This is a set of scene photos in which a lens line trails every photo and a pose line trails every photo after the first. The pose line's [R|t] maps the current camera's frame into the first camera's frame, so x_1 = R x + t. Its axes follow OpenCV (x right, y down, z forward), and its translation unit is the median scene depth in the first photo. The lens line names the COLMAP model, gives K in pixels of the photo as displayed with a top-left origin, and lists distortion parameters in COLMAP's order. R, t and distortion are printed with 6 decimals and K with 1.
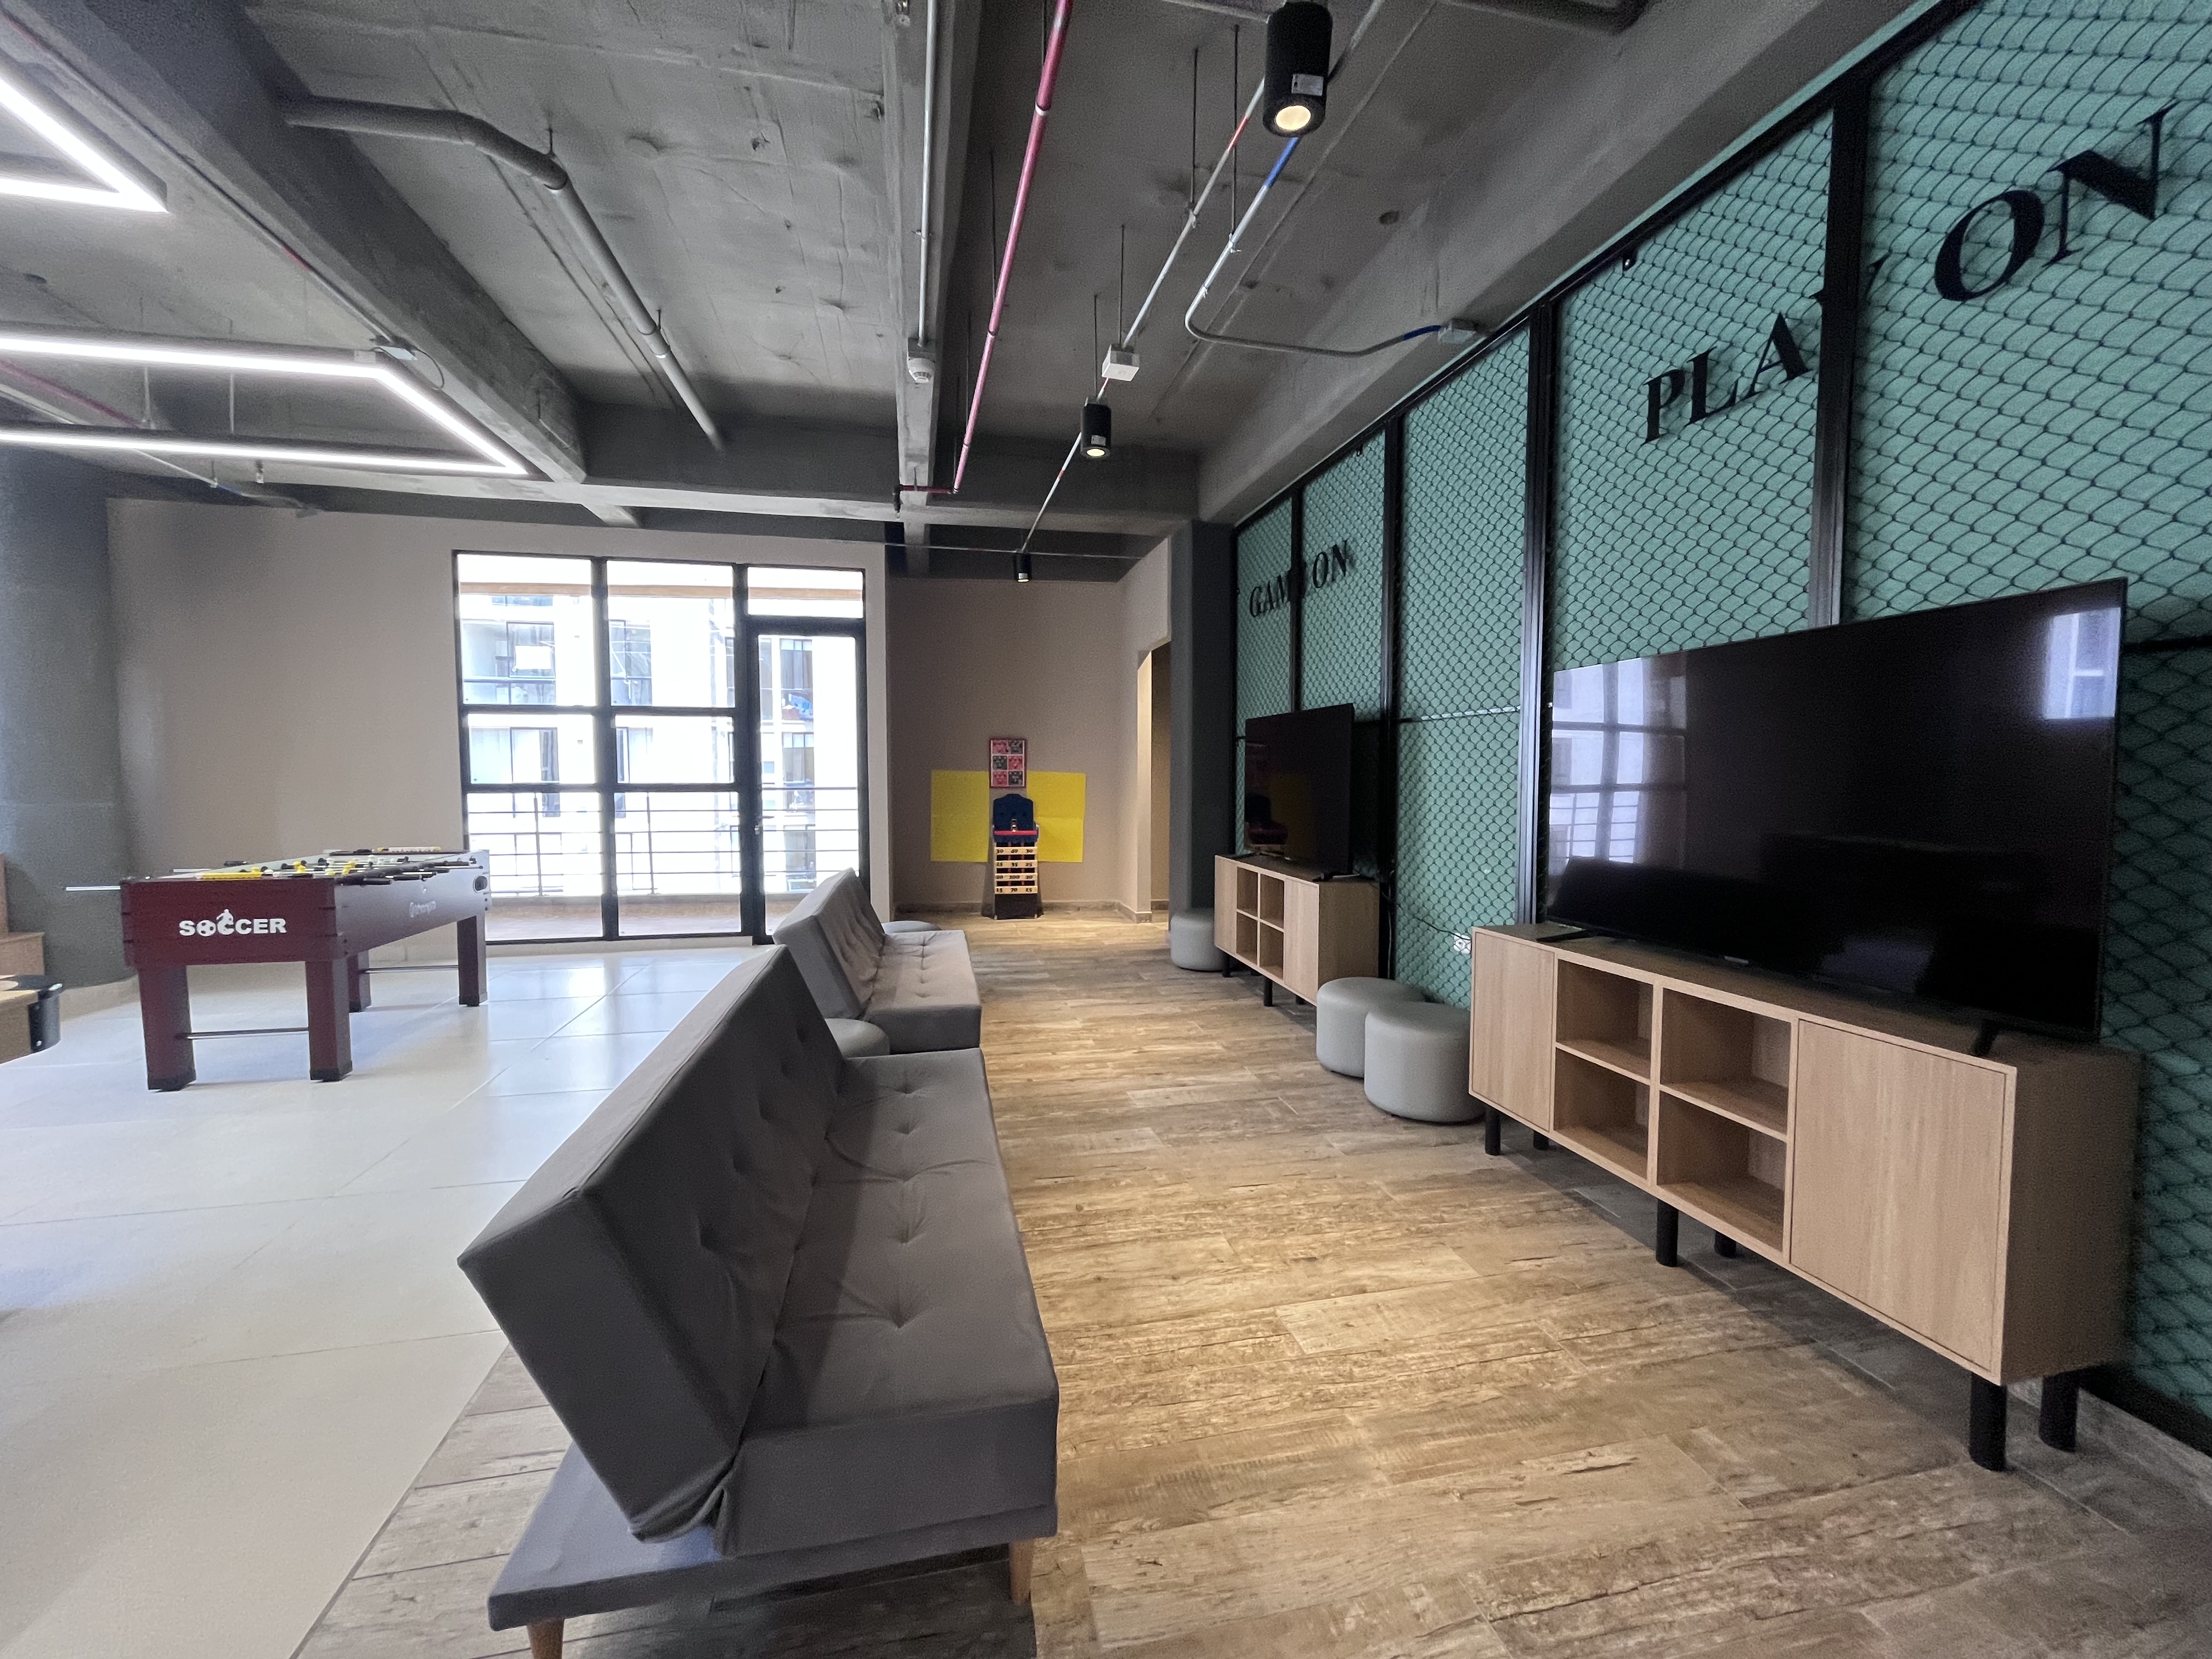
lens RADIAL K [[896.9, 0, 1111.0], [0, 896.9, 824.5], [0, 0, 1]] dist [-0.003915, -0.000375]
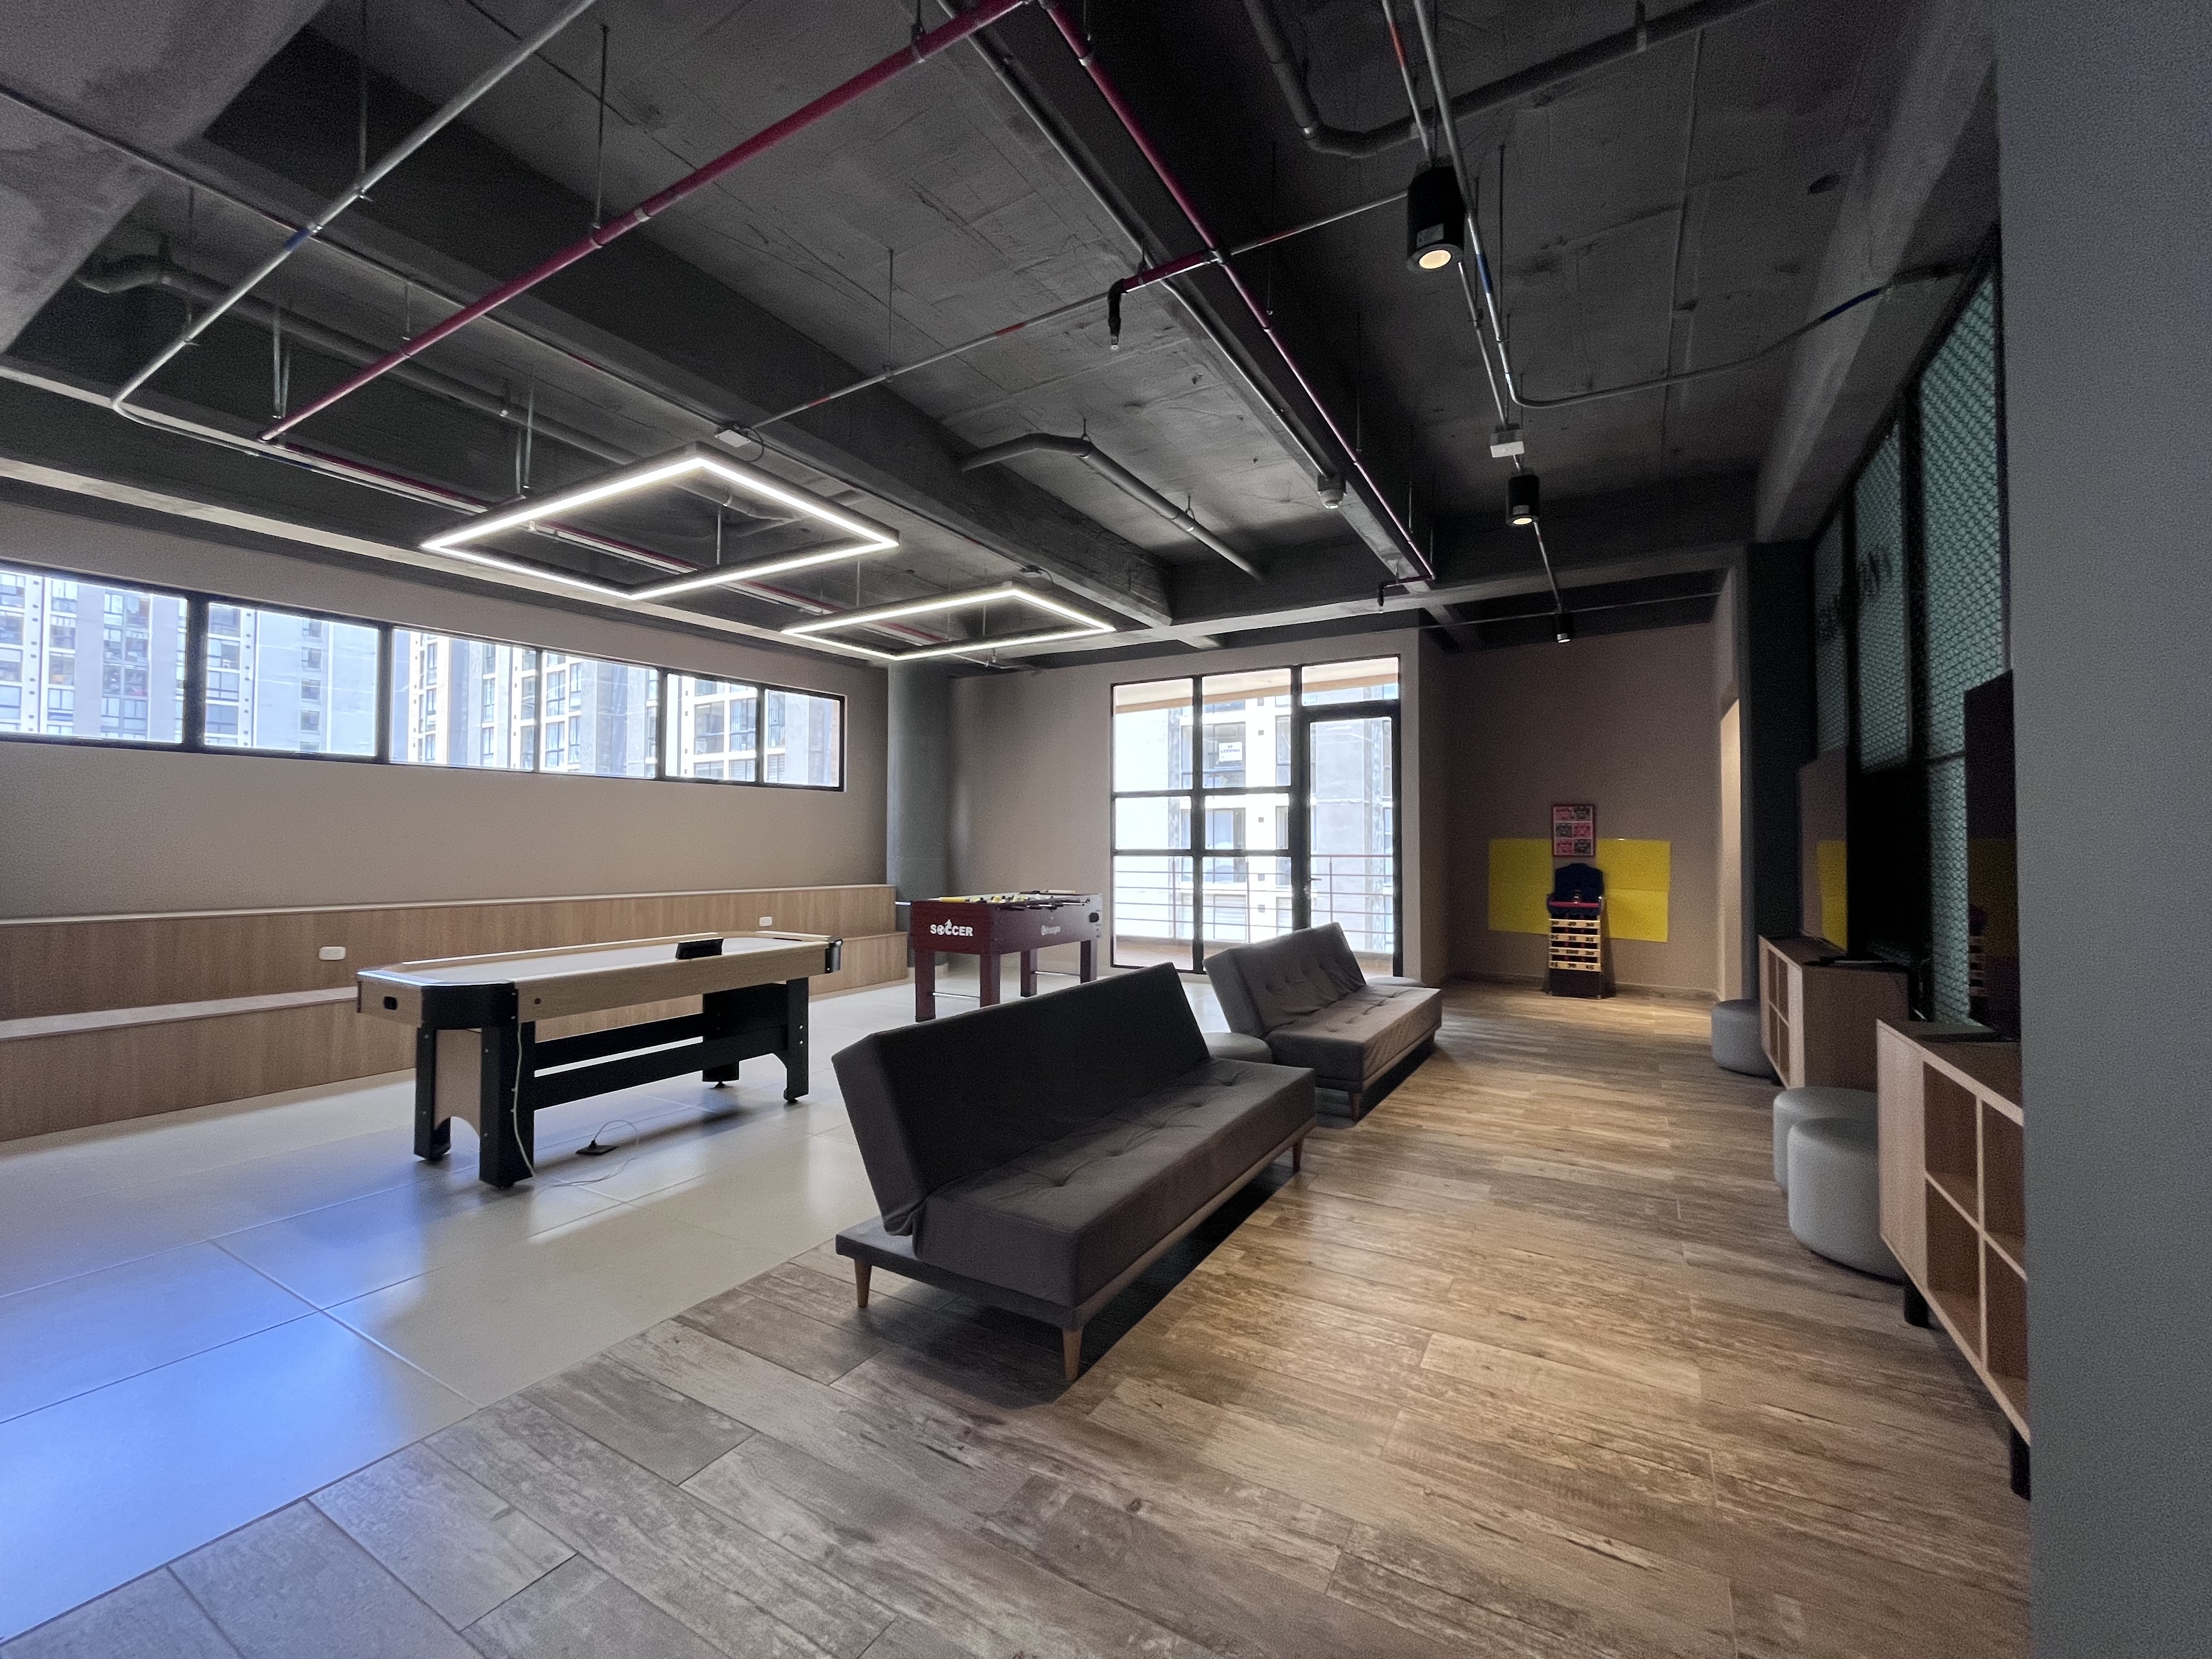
lens RADIAL K [[896.9, 0, 1110.7], [0, 896.9, 826.7], [0, 0, 1]] dist [-0.003915, -0.000375]
pose [[0.735778, -0.015122, -0.677054, 0.320391], [-0.039731, 0.997065, -0.065447, 0.016395], [0.676056, 0.075055, 0.733018, -0.036895]]
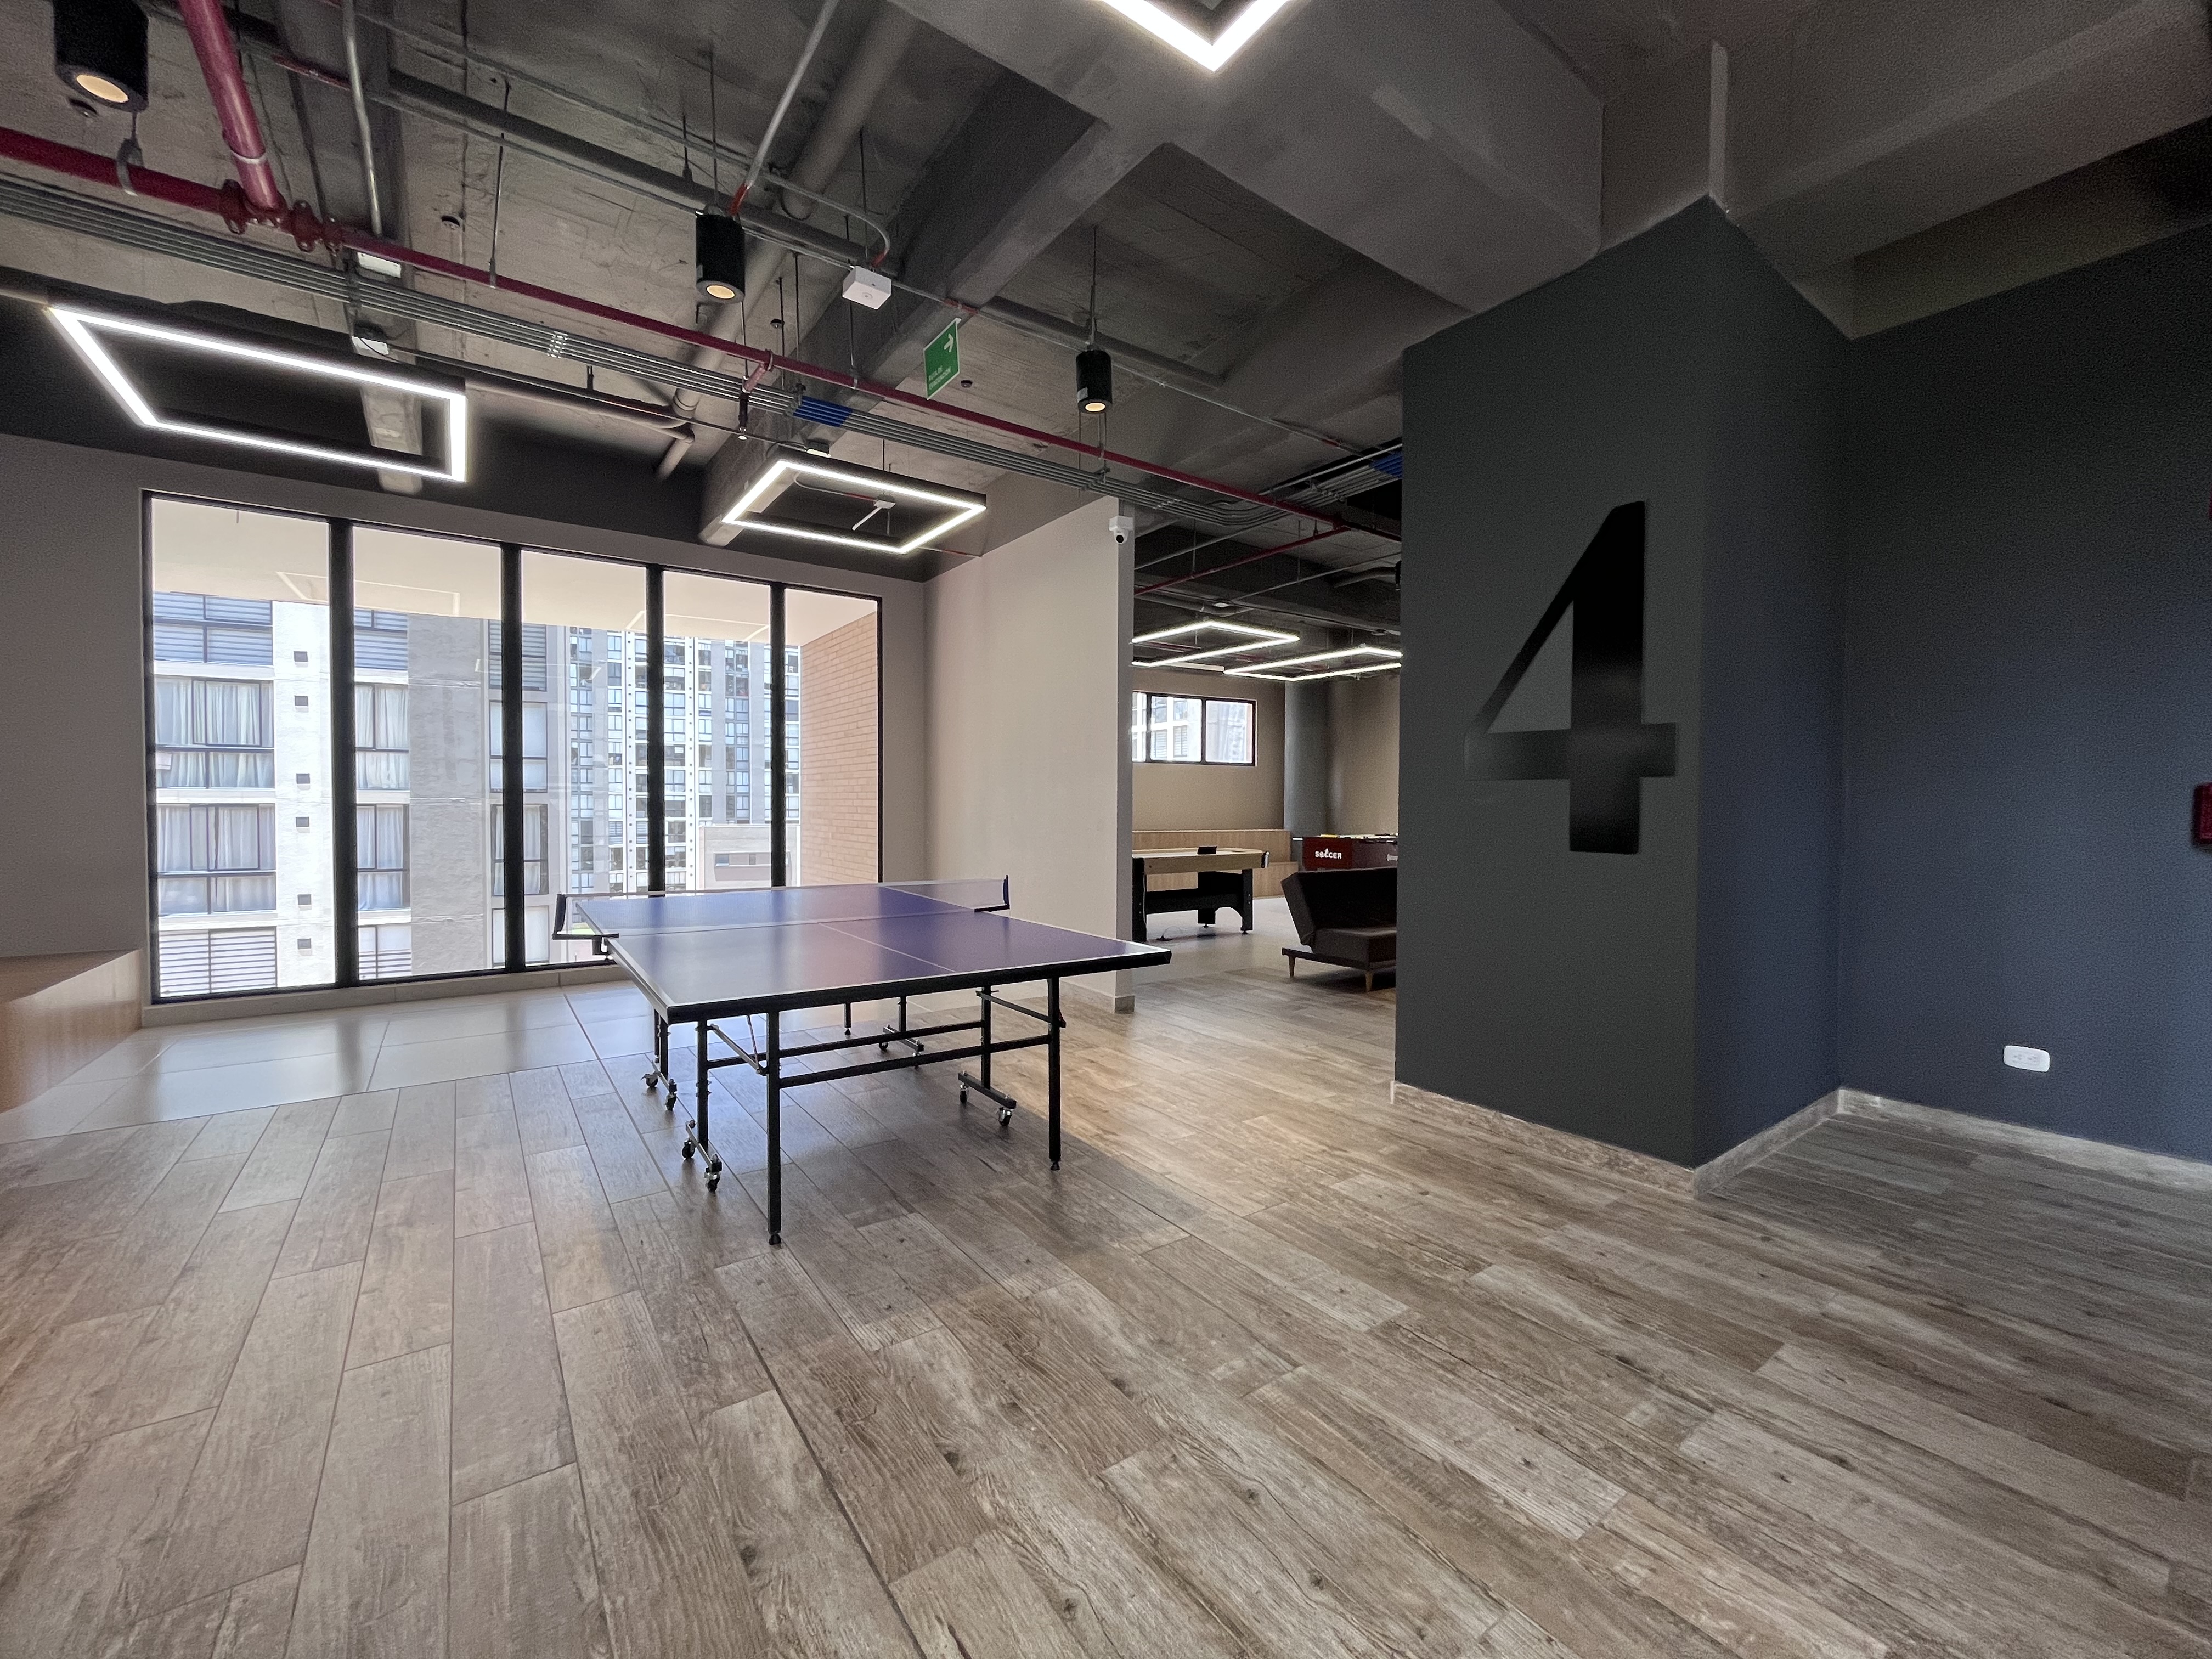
lens RADIAL K [[896.9, 0, 1093.8], [0, 896.9, 820.4], [0, 0, 1]] dist [-0.003915, -0.000375]
pose [[0.381649, 0.017705, -0.924138, 1.083039], [-0.059758, 0.998197, -0.005555, 0.057612], [0.922374, 0.057345, 0.382019, -0.606850]]
